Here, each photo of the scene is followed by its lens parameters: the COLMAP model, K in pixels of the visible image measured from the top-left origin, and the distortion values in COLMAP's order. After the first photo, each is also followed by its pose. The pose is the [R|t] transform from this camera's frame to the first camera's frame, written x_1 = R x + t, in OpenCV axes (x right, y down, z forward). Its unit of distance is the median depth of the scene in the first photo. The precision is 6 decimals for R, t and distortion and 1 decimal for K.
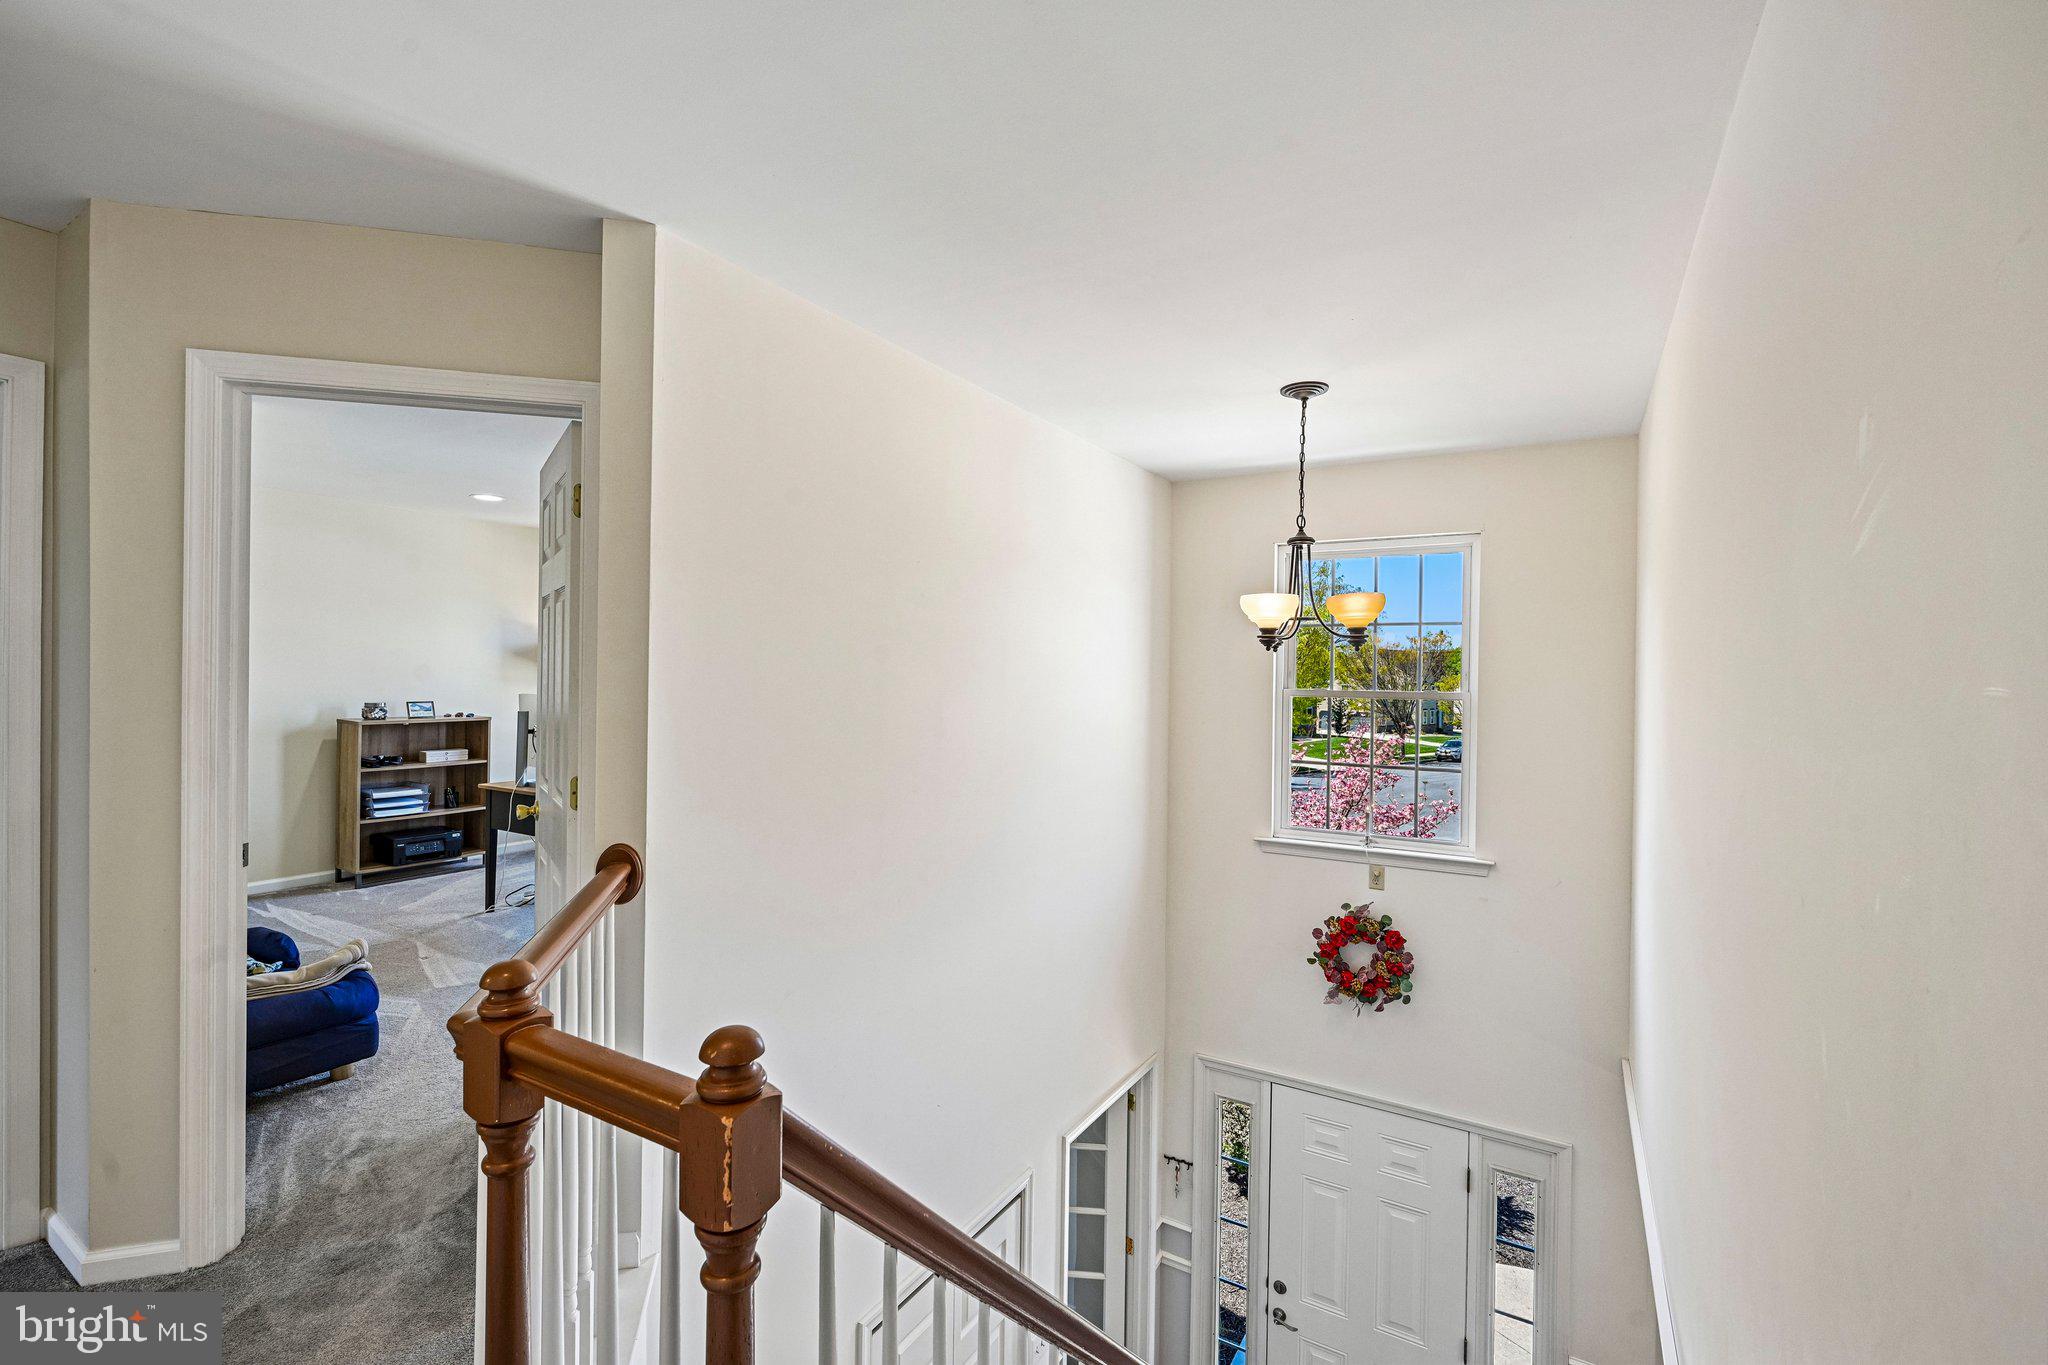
lens RADIAL K [[910.4, 0, 1025.8], [0, 910.4, 680.1], [0, 0, 1]] dist [-0.008660, -0.000029]
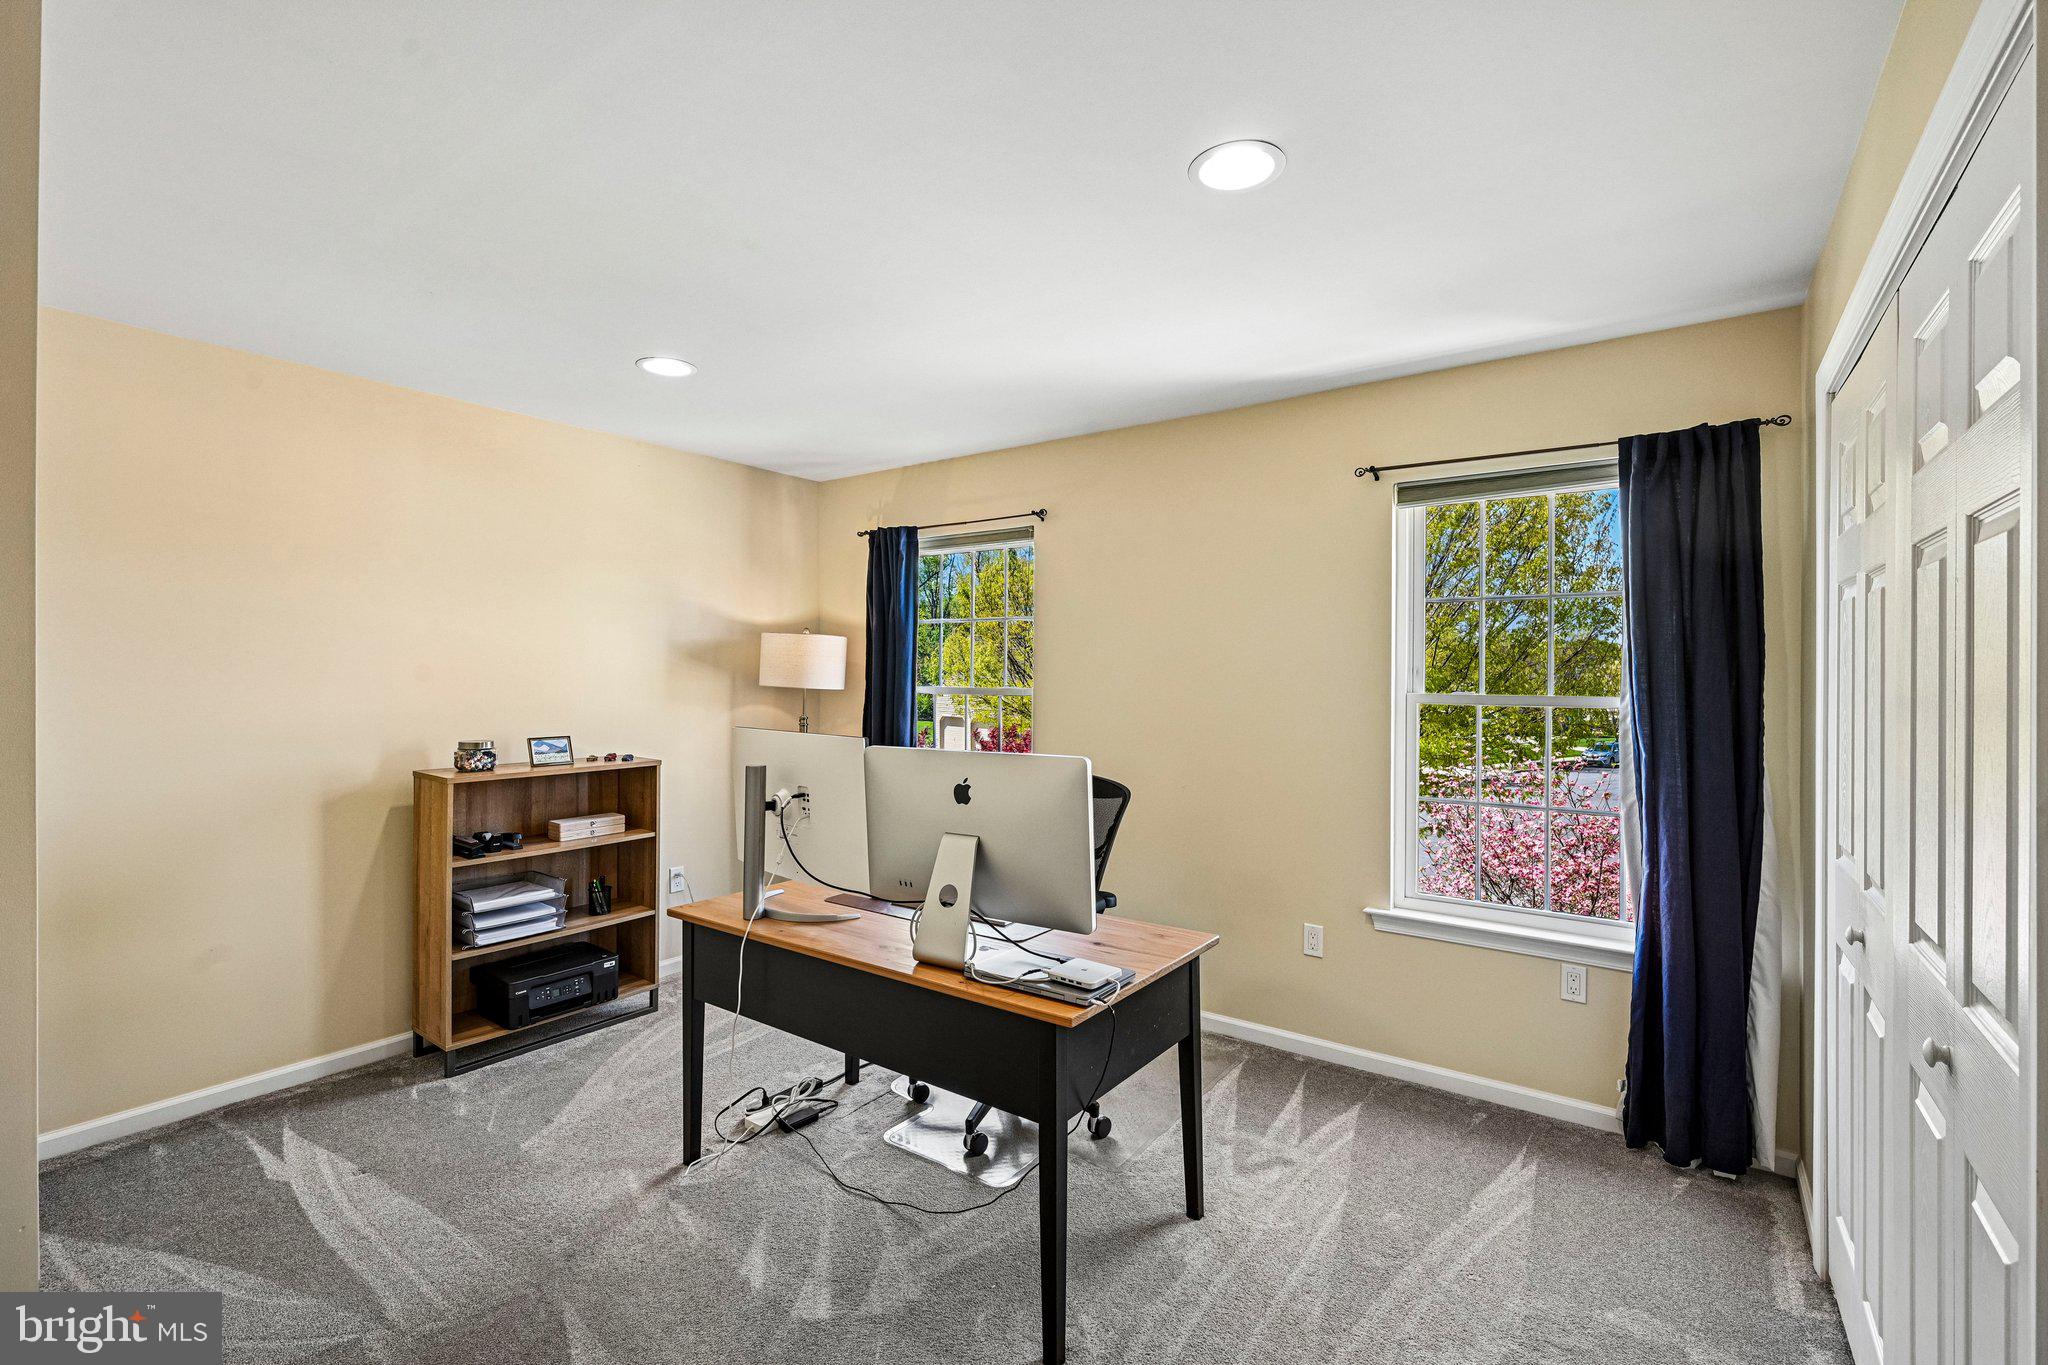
lens RADIAL K [[910.4, 0, 1021.9], [0, 910.4, 678.9], [0, 0, 1]] dist [-0.008660, -0.000029]
pose [[0.995767, -0.011477, -0.091194, -0.317295], [0.011027, 0.999924, -0.005430, -0.007807], [0.091249, 0.004401, 0.995818, 0.454061]]
